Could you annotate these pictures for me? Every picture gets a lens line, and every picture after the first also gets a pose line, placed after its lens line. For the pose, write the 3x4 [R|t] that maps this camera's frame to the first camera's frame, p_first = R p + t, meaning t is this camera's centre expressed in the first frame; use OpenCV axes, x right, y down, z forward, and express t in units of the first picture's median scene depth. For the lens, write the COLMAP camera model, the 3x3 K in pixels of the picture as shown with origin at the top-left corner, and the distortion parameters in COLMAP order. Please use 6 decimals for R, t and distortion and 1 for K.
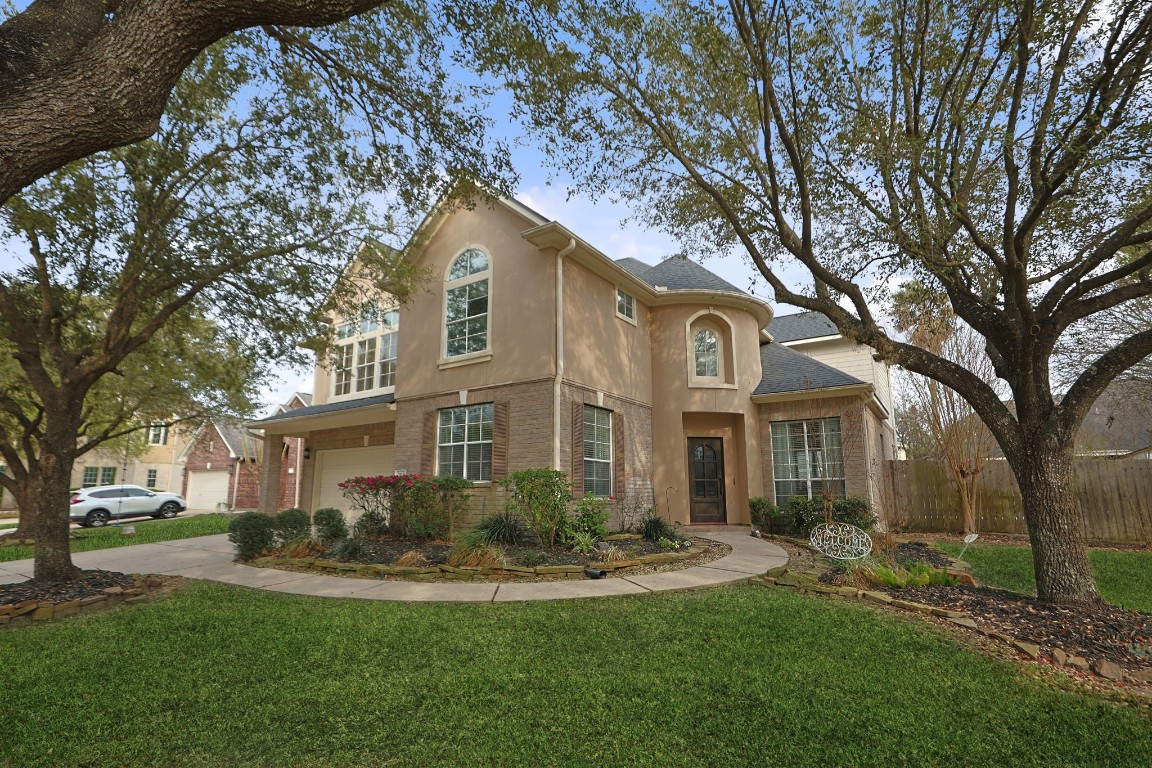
lens RADIAL K [[511.1, 0, 576.0], [0, 511.1, 384.0], [0, 0, 1]] dist [-0.000940, -0.000310]
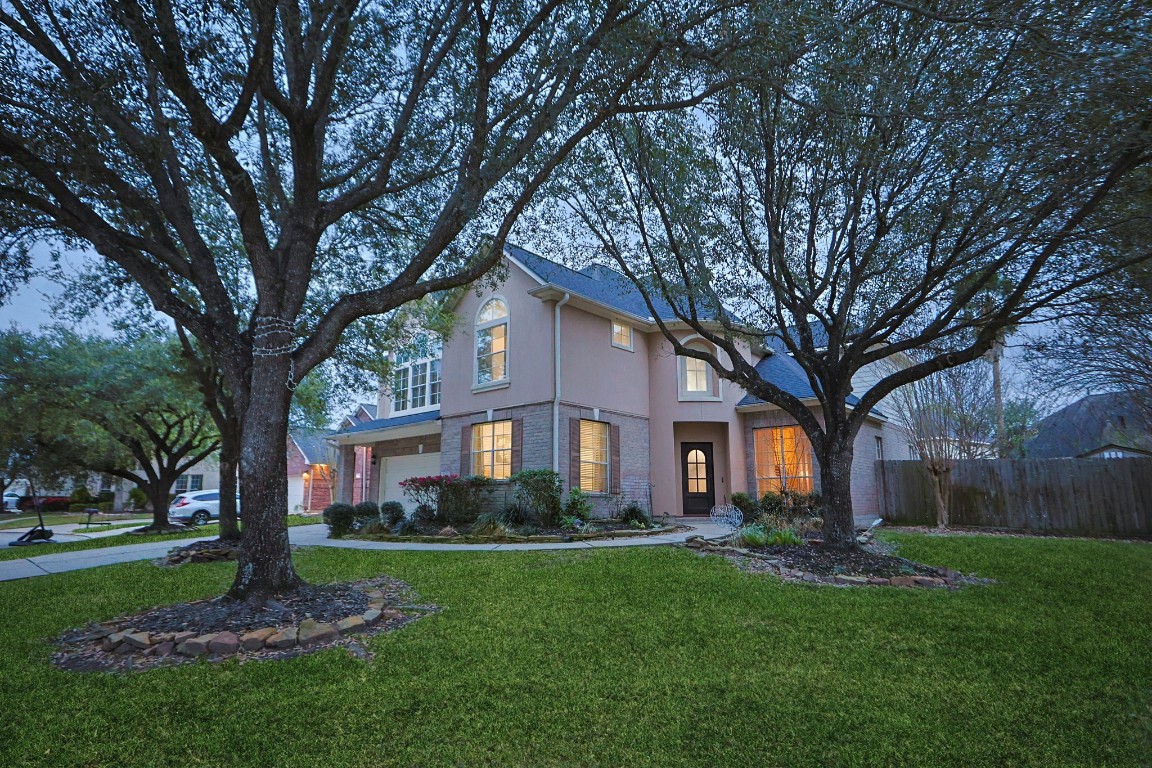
lens RADIAL K [[516.0, 0, 576.0], [0, 516.0, 384.0], [0, 0, 1]] dist [0.001614, 0.000238]
pose [[0.994362, -0.024862, -0.103087, 0.106800], [0.024195, 0.999677, -0.007714, -0.029737], [0.103245, 0.005176, 0.994642, -0.223199]]
